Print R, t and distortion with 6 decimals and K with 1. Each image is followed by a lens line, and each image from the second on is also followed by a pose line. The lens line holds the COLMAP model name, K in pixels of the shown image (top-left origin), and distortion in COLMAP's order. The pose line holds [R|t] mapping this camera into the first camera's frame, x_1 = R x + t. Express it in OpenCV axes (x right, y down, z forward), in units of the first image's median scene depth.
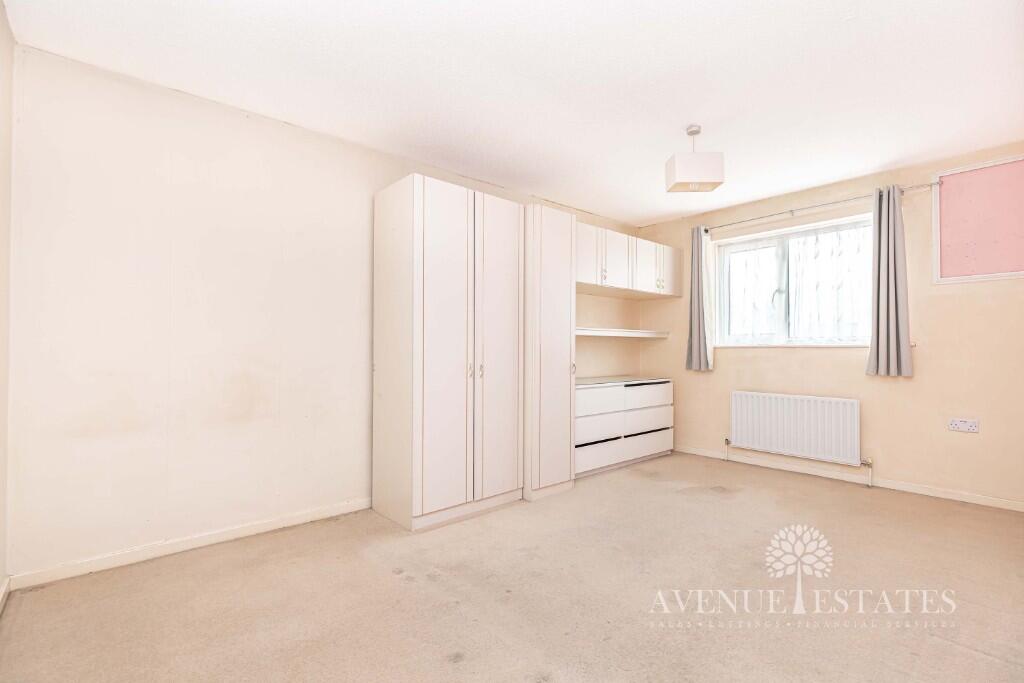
lens RADIAL K [[466.5, 0, 515.4], [0, 466.5, 343.9], [0, 0, 1]] dist [0.000693, 0.000026]
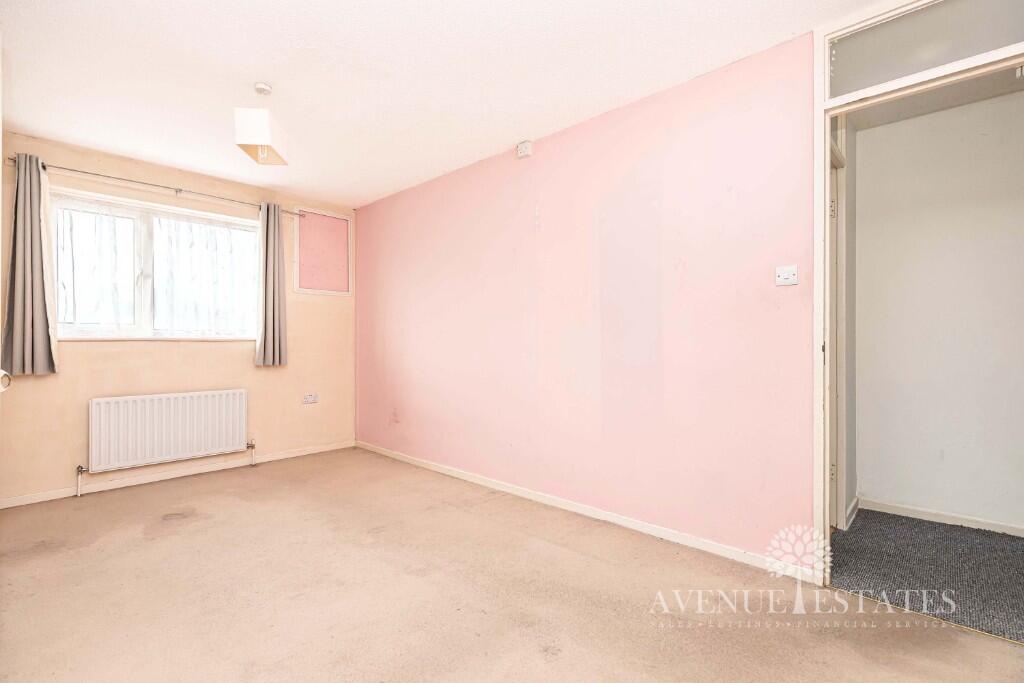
lens RADIAL K [[466.5, 0, 515.0], [0, 466.5, 343.1], [0, 0, 1]] dist [0.000693, 0.000026]
pose [[-0.091037, -0.001026, 0.995847, -0.386414], [-0.010425, 0.999946, 0.000077, 0.005710], [-0.995793, -0.010375, -0.091042, 0.454601]]
